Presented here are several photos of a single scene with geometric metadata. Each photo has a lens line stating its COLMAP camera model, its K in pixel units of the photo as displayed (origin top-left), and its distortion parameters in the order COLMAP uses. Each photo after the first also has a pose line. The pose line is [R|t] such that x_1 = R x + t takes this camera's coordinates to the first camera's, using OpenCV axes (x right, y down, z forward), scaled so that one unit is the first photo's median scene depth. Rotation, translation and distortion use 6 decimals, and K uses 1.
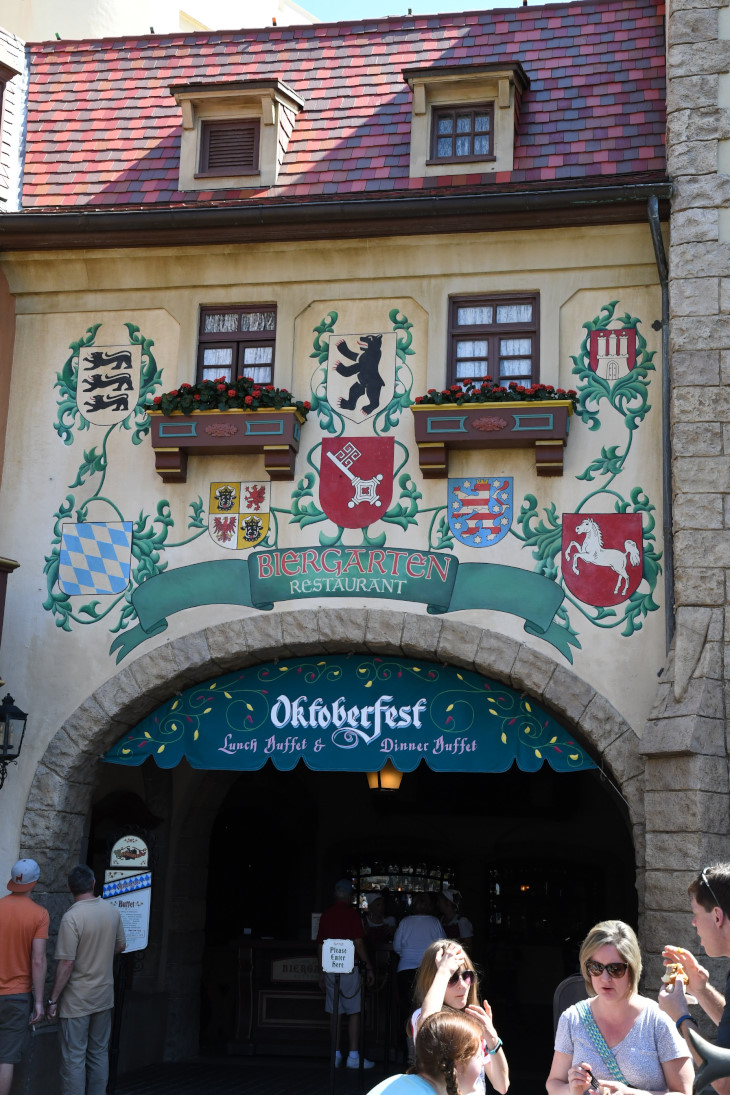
lens RADIAL K [[1456.3, 0, 367.3], [0, 1456.3, 552.6], [0, 0, 1]] dist [0.173898, 0.000000]
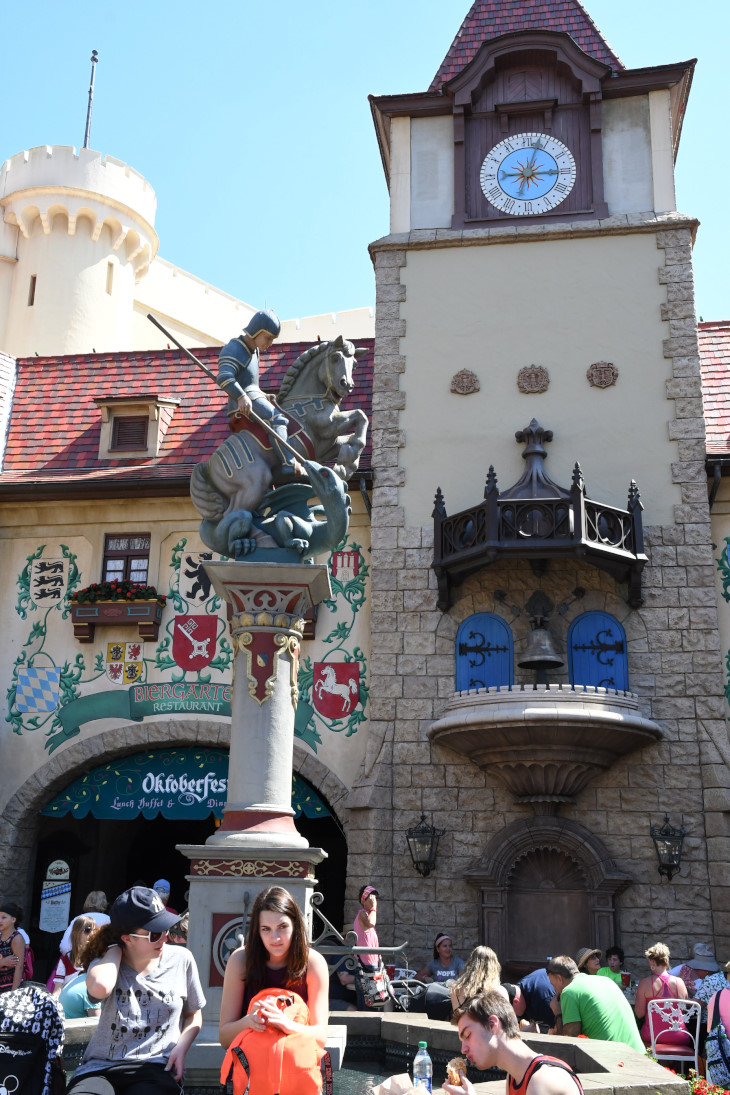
lens RADIAL K [[1145.1, 0, 364.7], [0, 1145.1, 546.7], [0, 0, 1]] dist [0.049156, 0.000000]
pose [[0.999692, -0.007798, 0.023576, 0.155892], [0.009229, 0.998082, -0.061215, -0.075550], [-0.023053, 0.061413, 0.997846, -0.315862]]
